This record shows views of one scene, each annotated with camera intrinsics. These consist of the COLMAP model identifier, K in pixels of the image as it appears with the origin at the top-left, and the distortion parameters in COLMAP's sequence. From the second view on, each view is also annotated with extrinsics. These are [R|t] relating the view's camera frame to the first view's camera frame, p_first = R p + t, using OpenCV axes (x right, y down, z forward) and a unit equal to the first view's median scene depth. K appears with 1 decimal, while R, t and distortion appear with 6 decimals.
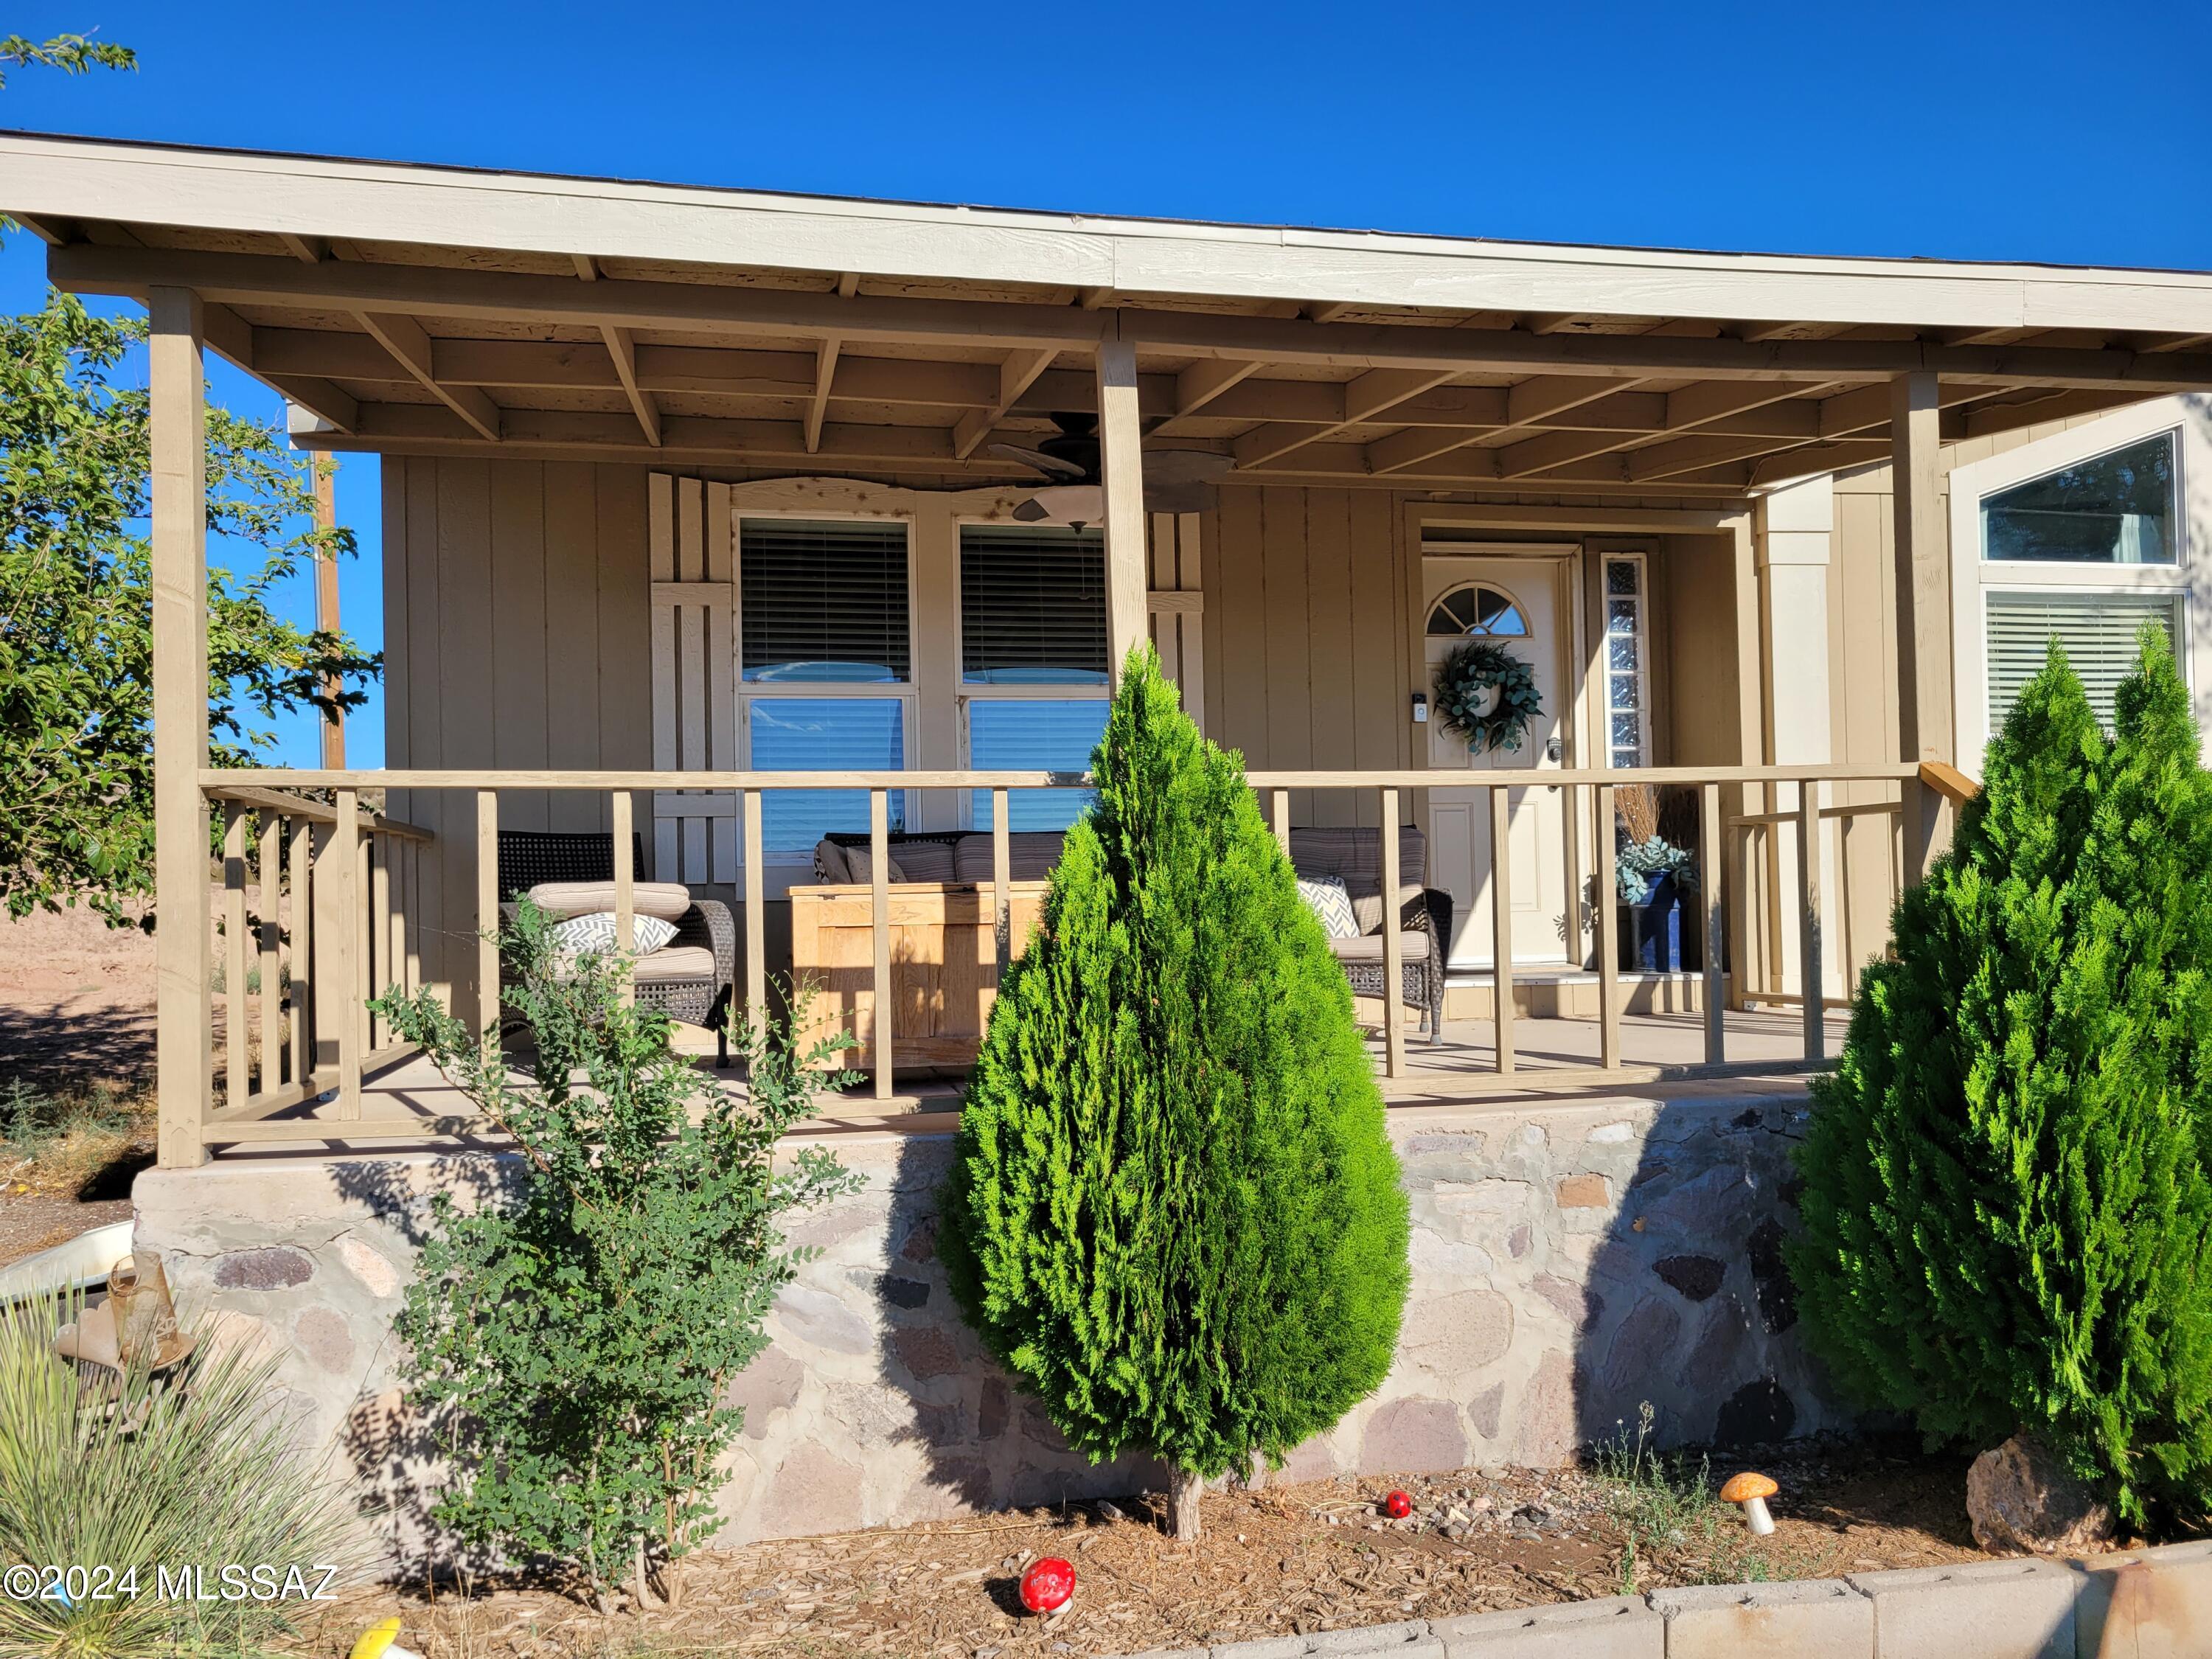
lens RADIAL K [[1661.6, 0, 1078.4], [0, 1661.6, 879.5], [0, 0, 1]] dist [0.039328, -0.026480]
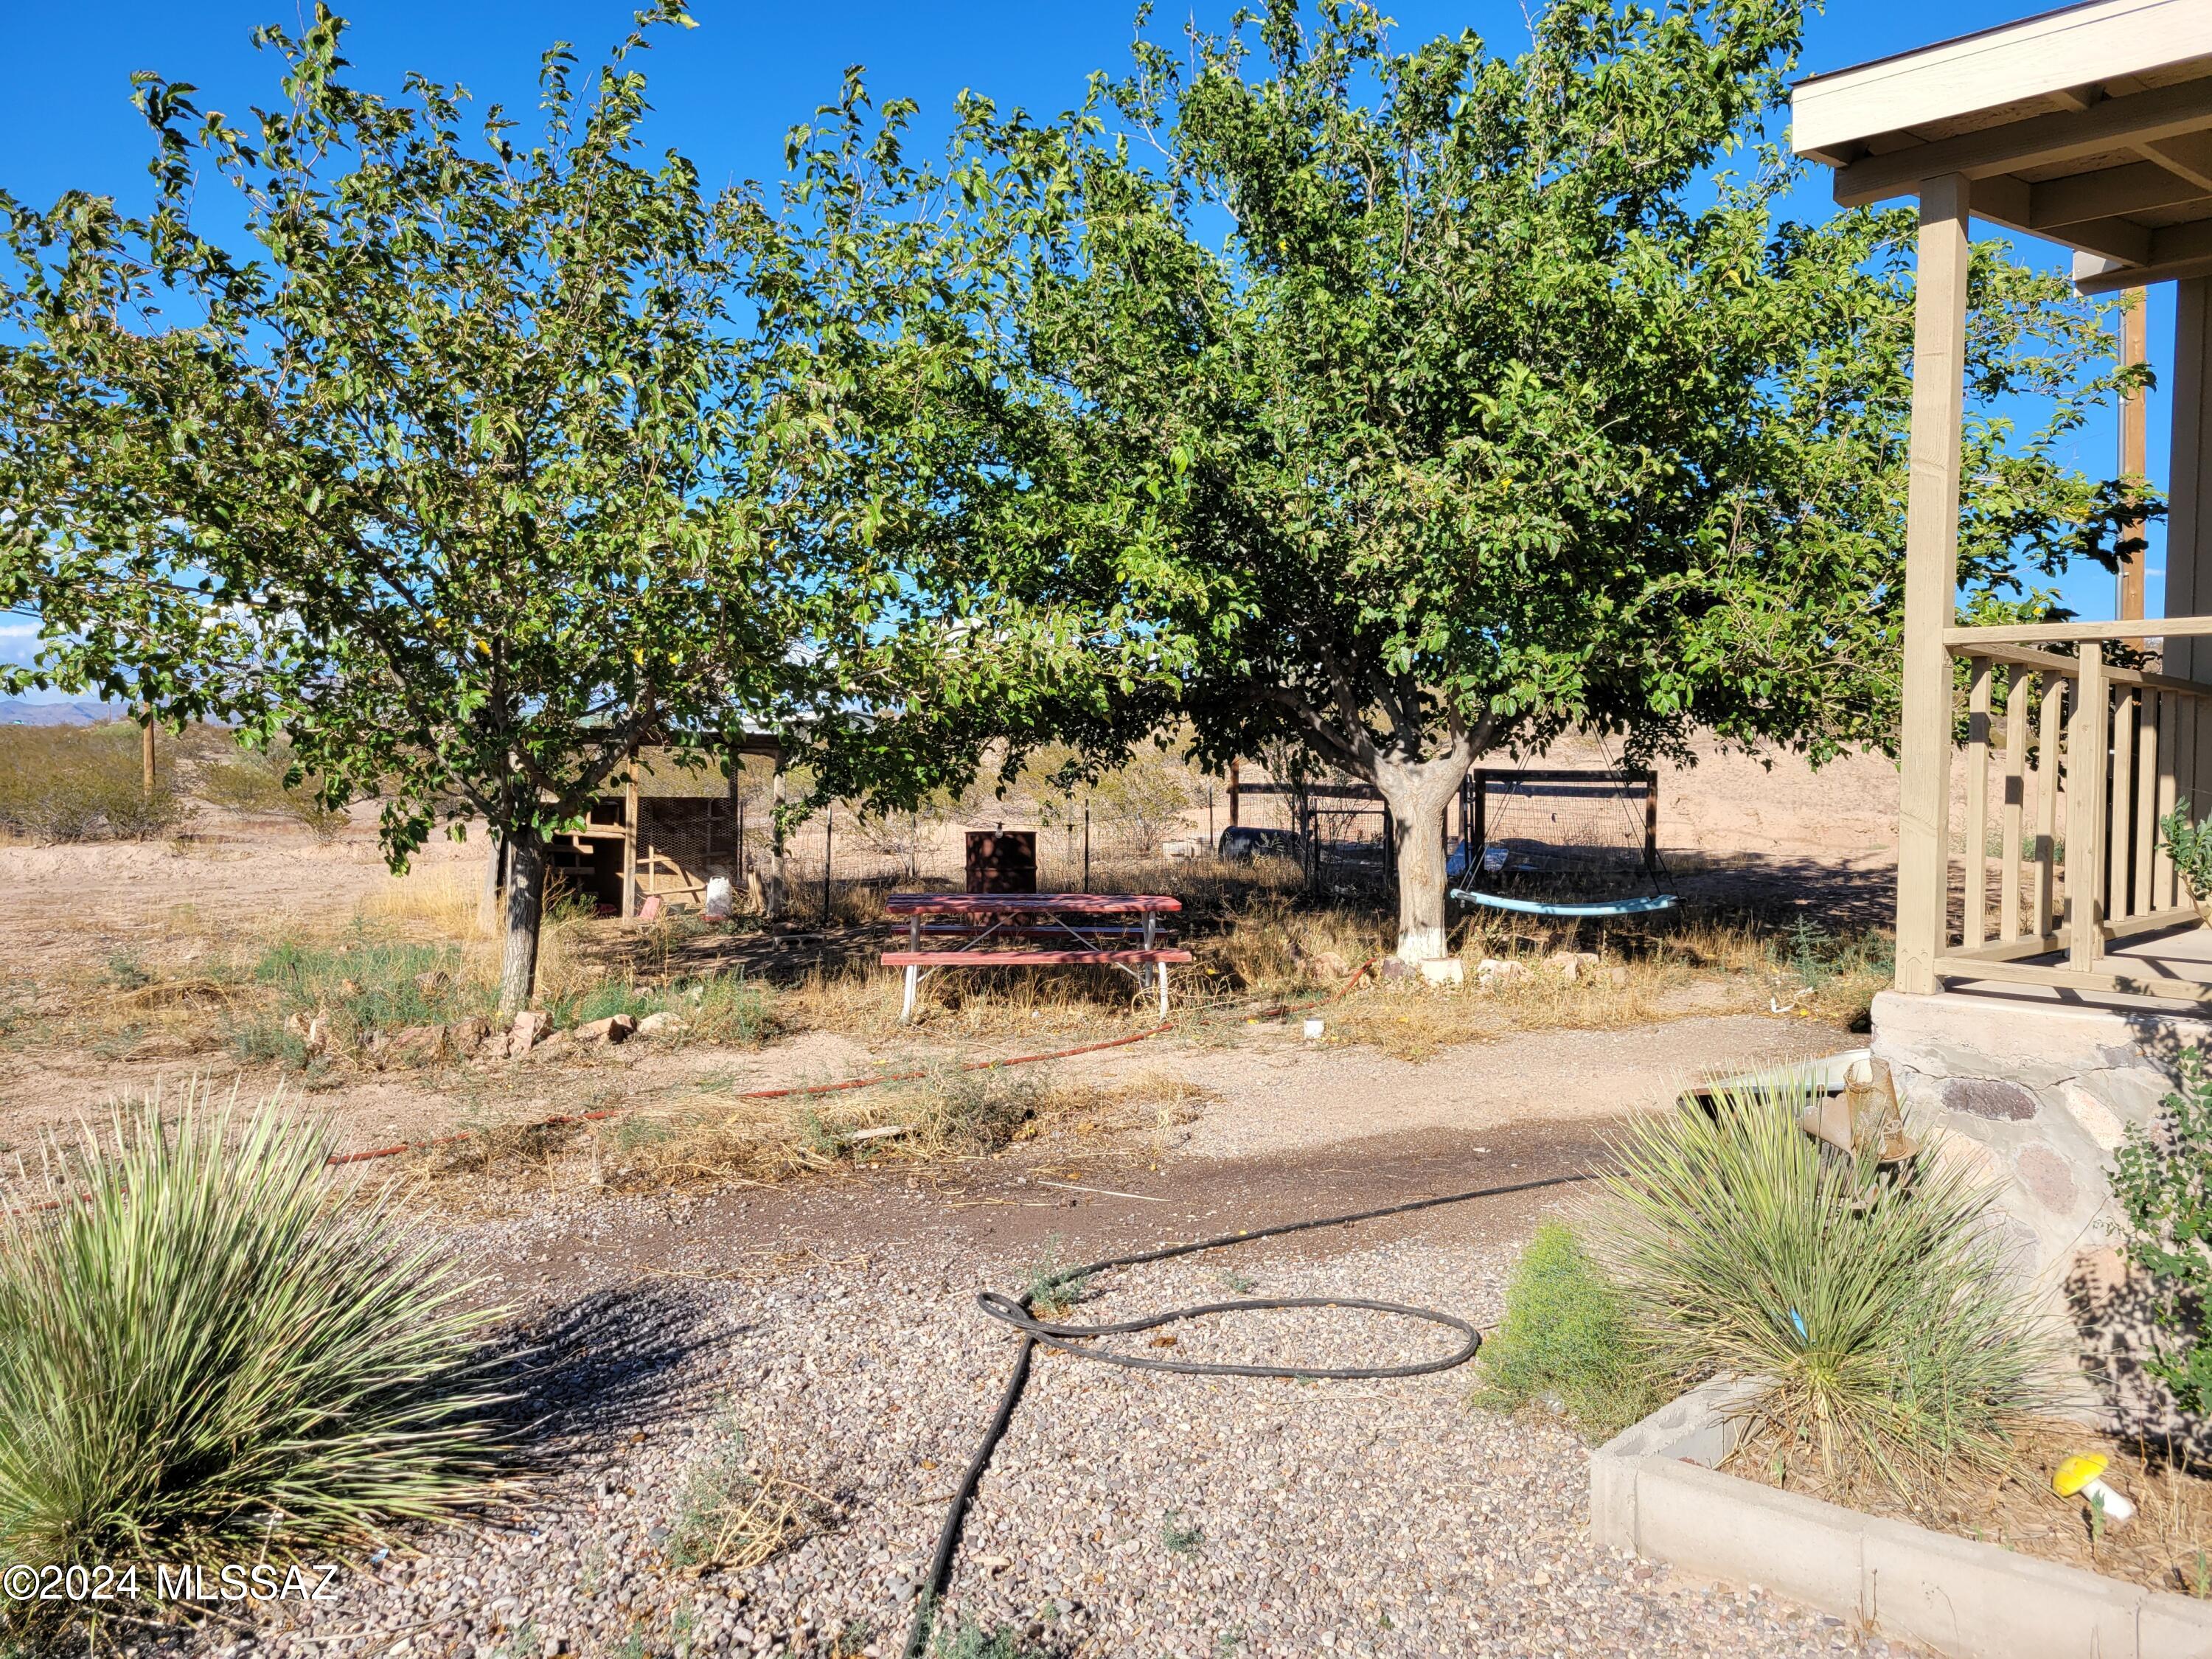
lens RADIAL K [[1661.6, 0, 1093.7], [0, 1661.6, 846.6], [0, 0, 1]] dist [0.039328, -0.026480]
pose [[0.562353, 0.056620, -0.824957, 0.053069], [-0.006836, 0.997937, 0.063832, 0.007241], [0.826869, -0.030257, 0.561580, -0.051183]]
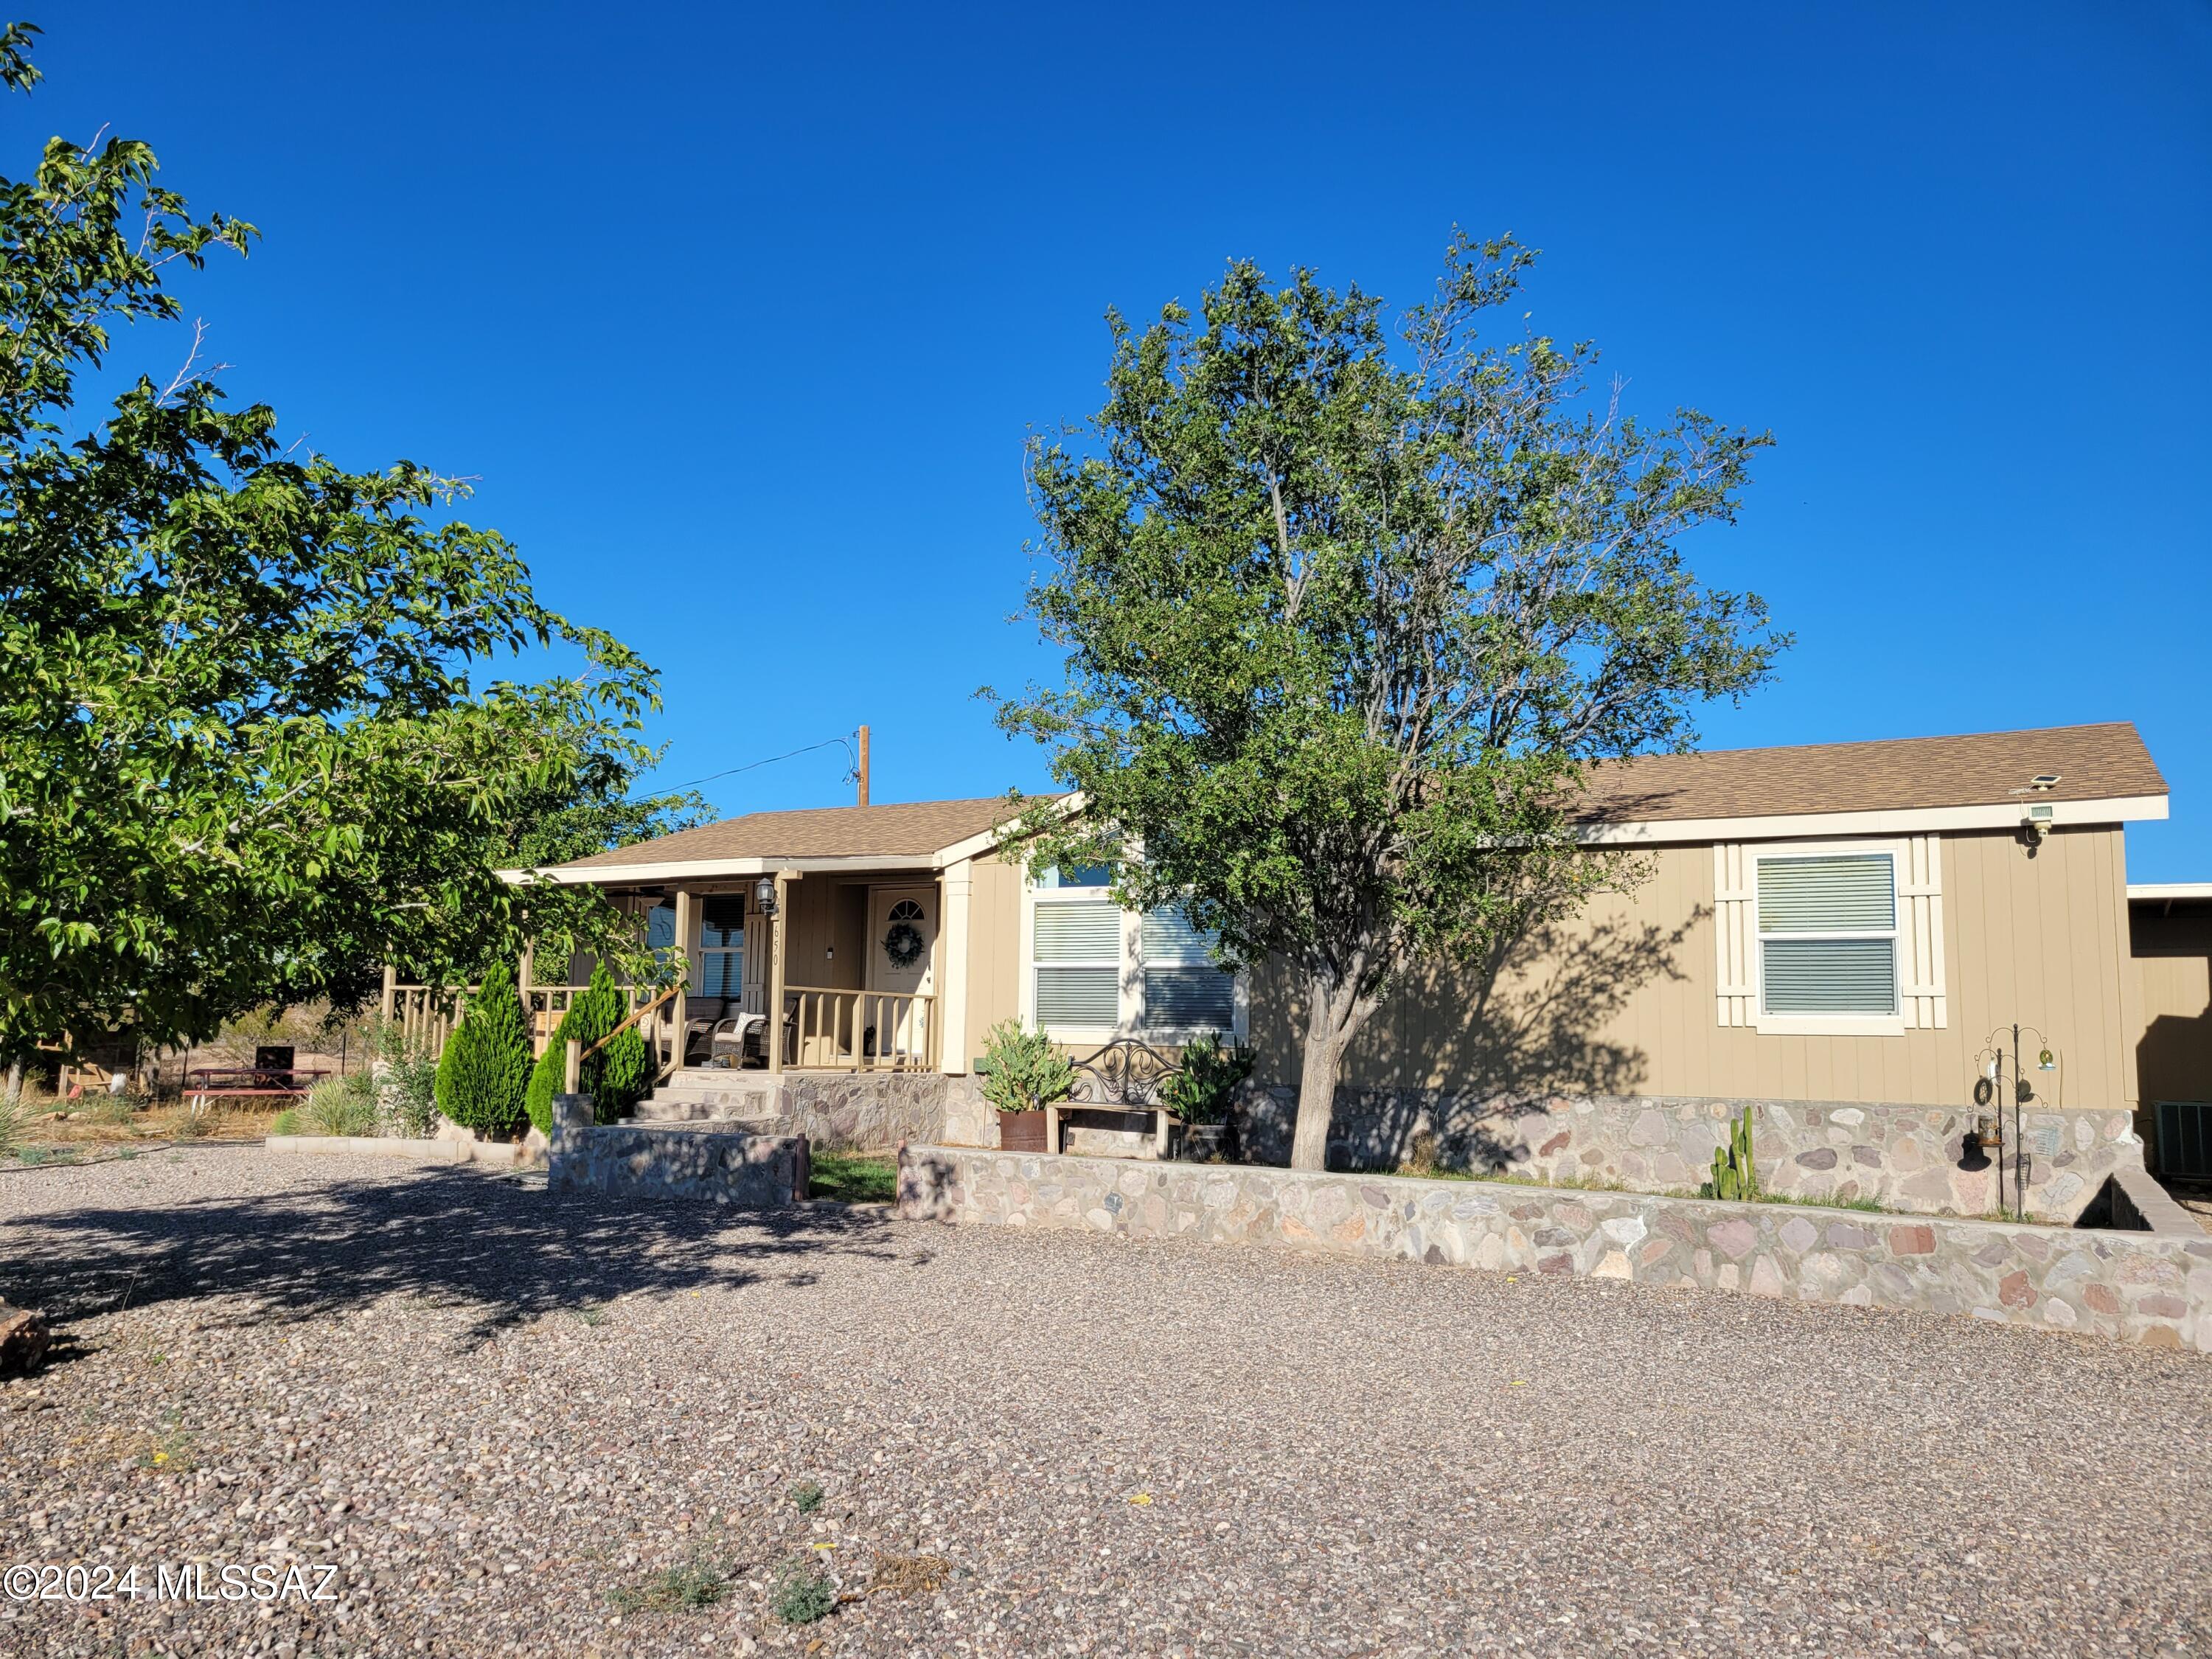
lens RADIAL K [[1661.6, 0, 1106.7], [0, 1661.6, 833.1], [0, 0, 1]] dist [0.039328, -0.026480]
pose [[0.772046, -0.045623, -0.633927, 3.841883], [-0.025451, 0.994401, -0.102562, -0.058757], [0.635057, 0.095316, 0.766562, -1.387635]]
